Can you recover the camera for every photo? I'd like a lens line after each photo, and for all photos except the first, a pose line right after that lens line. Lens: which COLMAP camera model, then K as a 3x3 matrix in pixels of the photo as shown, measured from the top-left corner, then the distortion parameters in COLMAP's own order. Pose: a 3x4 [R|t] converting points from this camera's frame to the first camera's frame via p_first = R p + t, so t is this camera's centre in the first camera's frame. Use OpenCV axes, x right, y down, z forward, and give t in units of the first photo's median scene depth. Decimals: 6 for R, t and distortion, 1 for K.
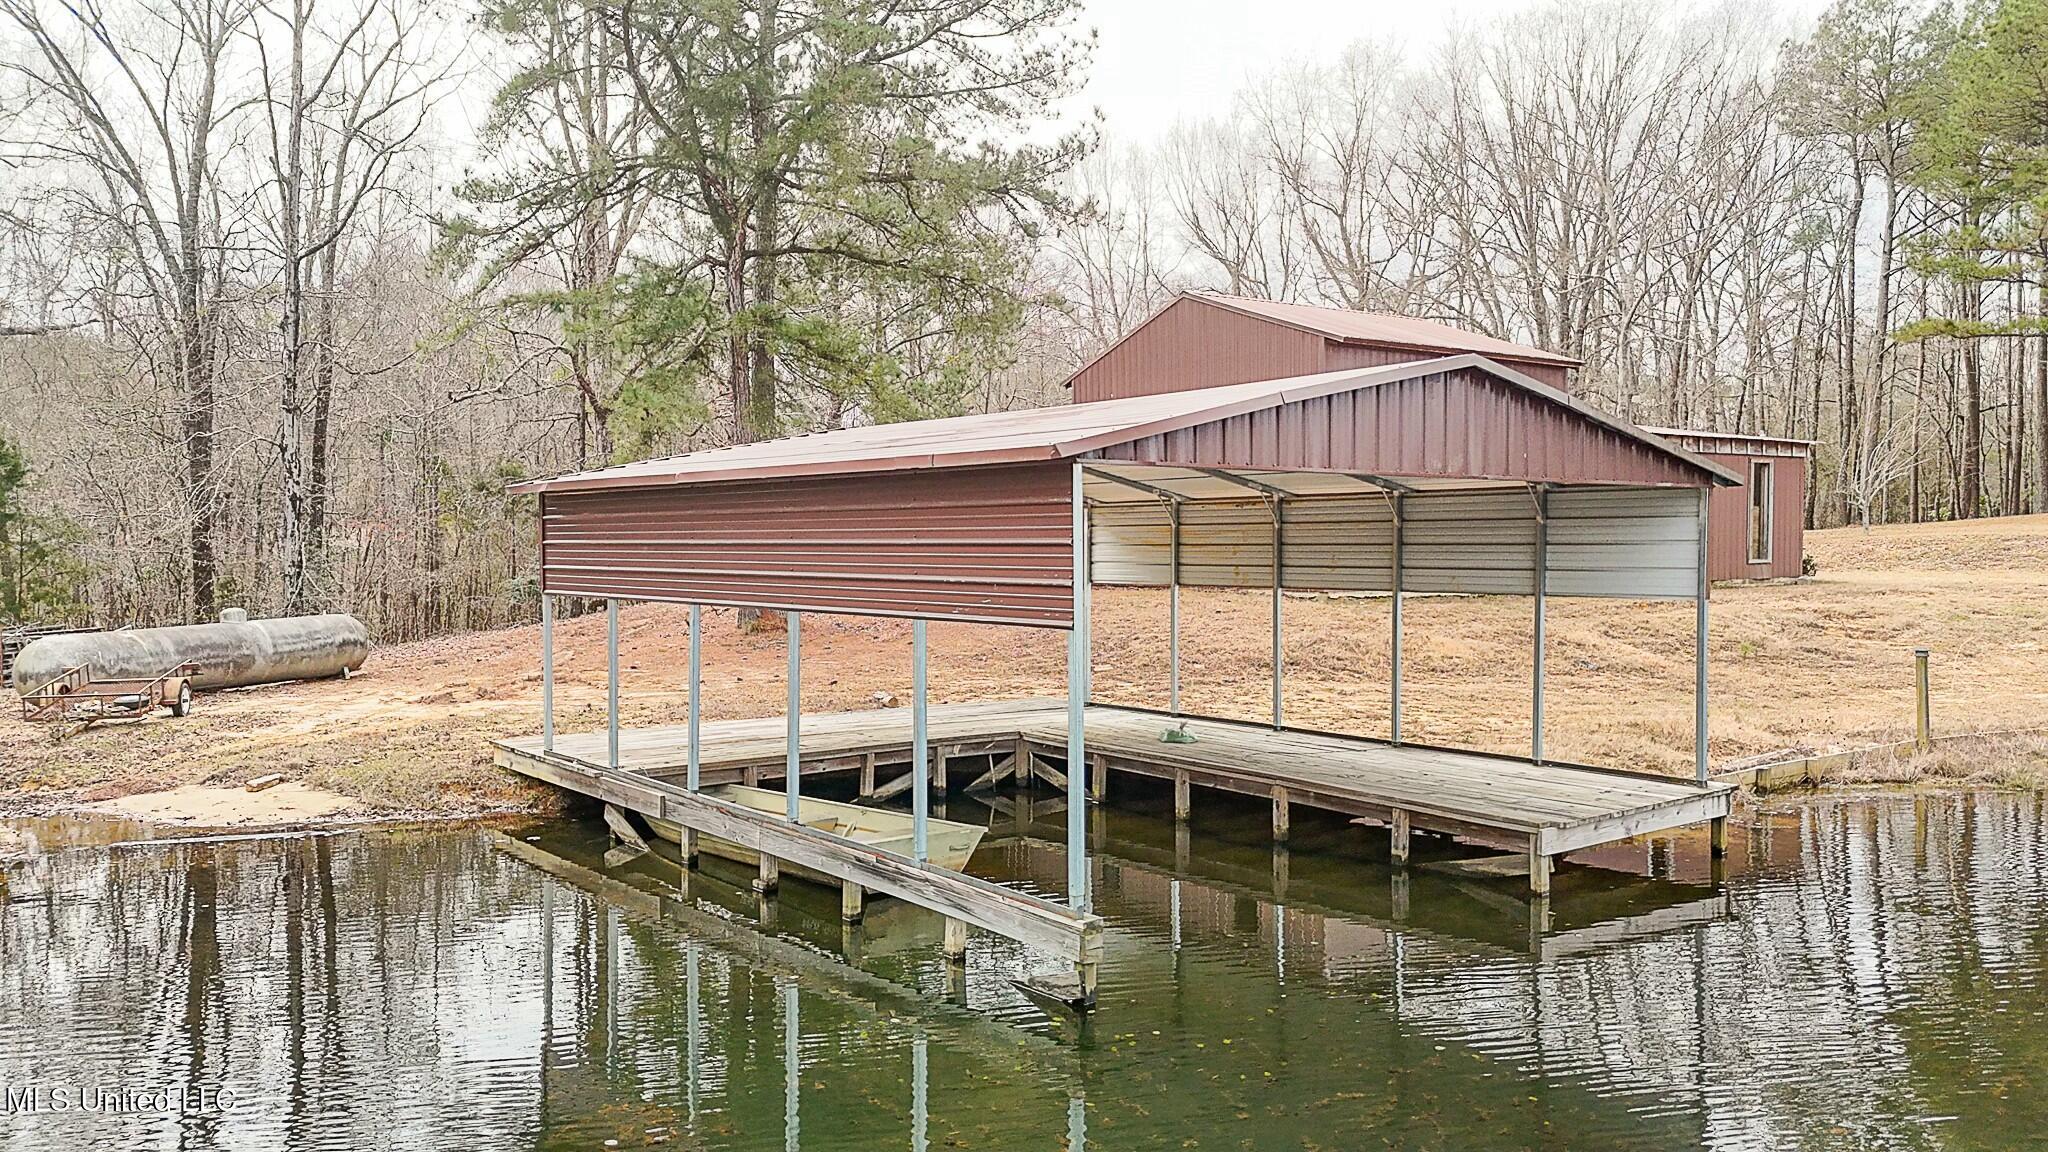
lens RADIAL K [[1491.8, 0, 1020.0], [0, 1491.8, 575.7], [0, 0, 1]] dist [0.062479, -0.024864]
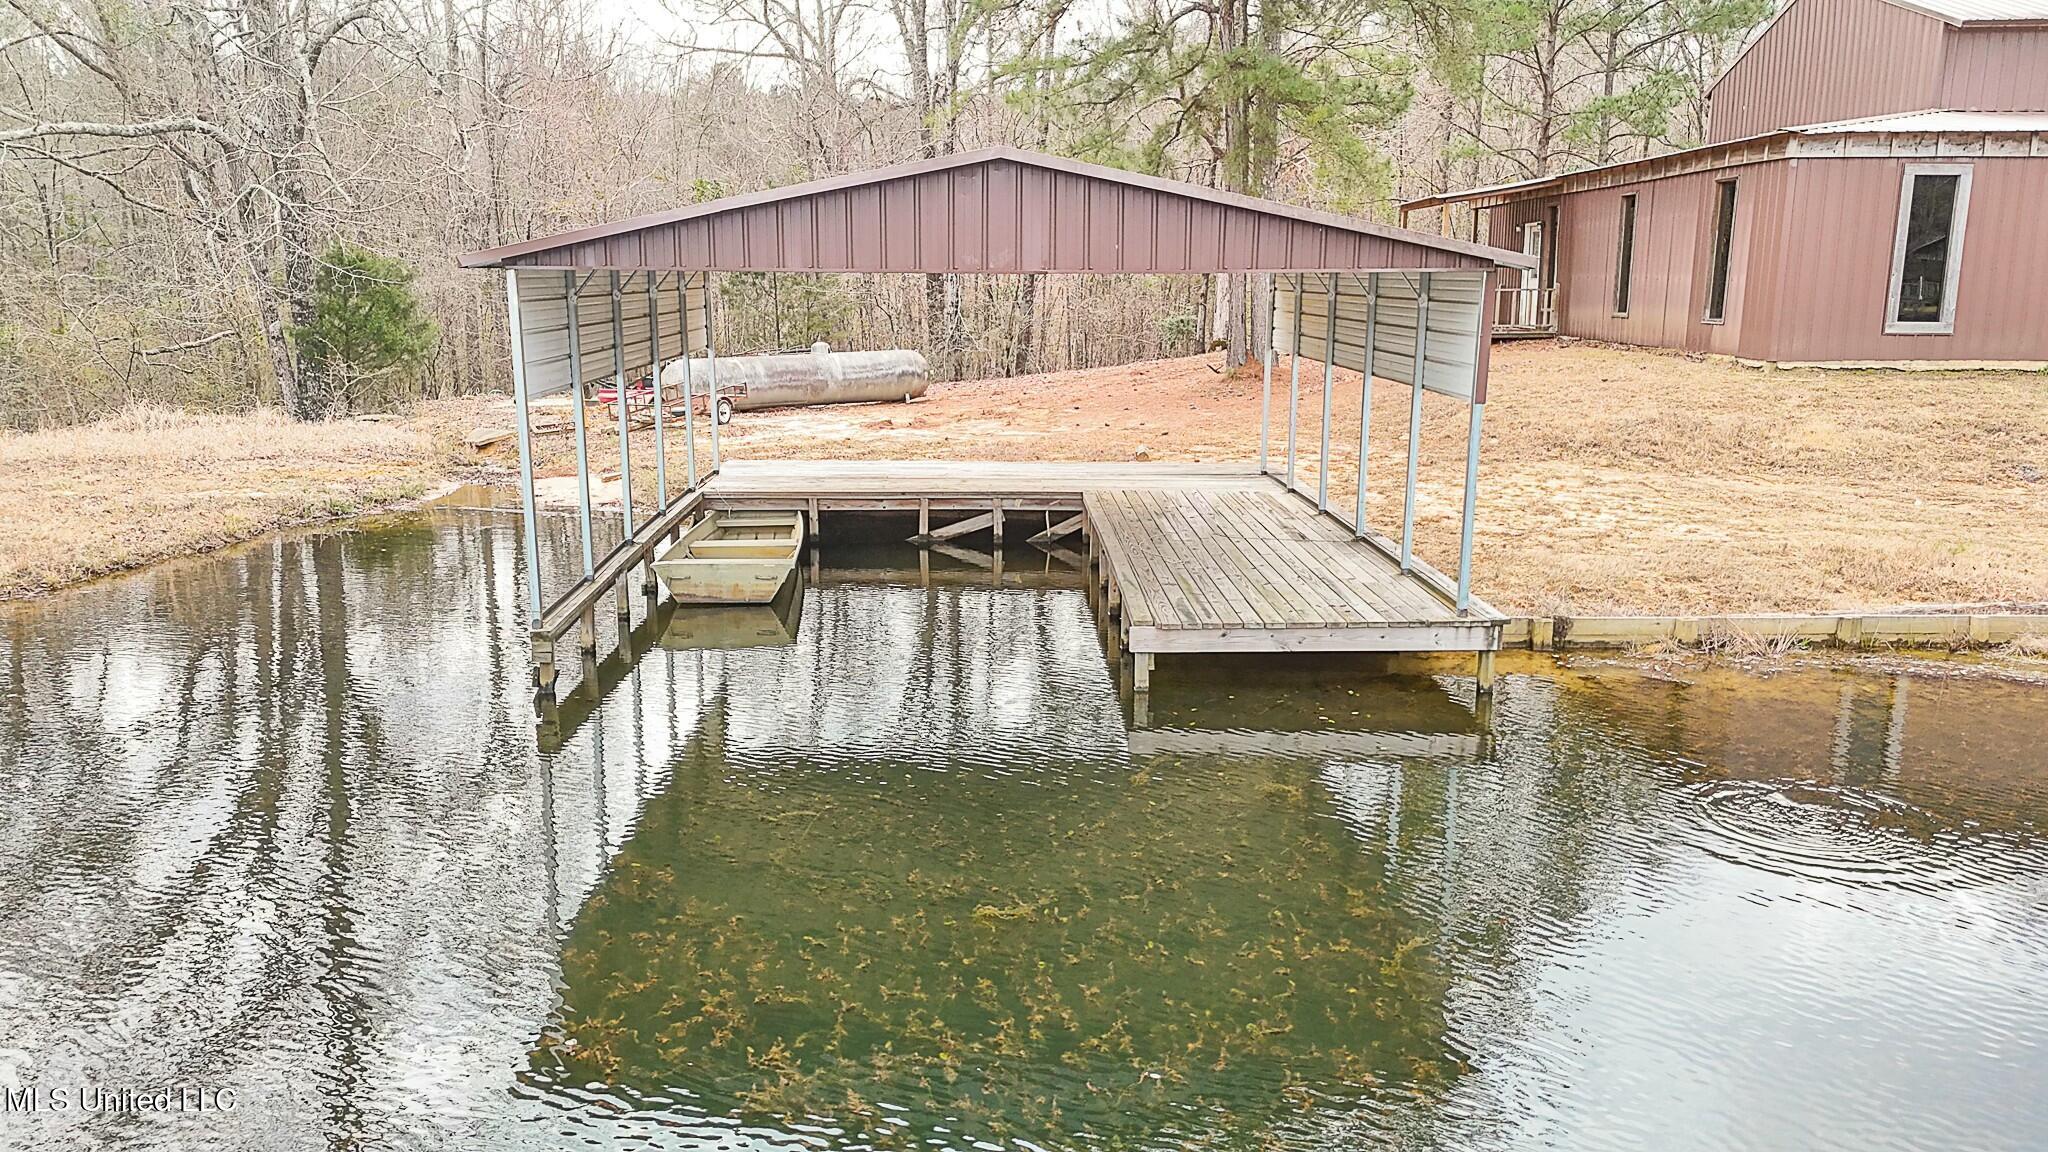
lens RADIAL K [[1491.8, 0, 1019.3], [0, 1491.8, 575.6], [0, 0, 1]] dist [0.062479, -0.024864]
pose [[0.807141, 0.120505, -0.577928, 0.373088], [-0.012958, 0.982326, 0.186730, -0.023728], [0.590216, -0.143229, 0.794437, 0.068796]]
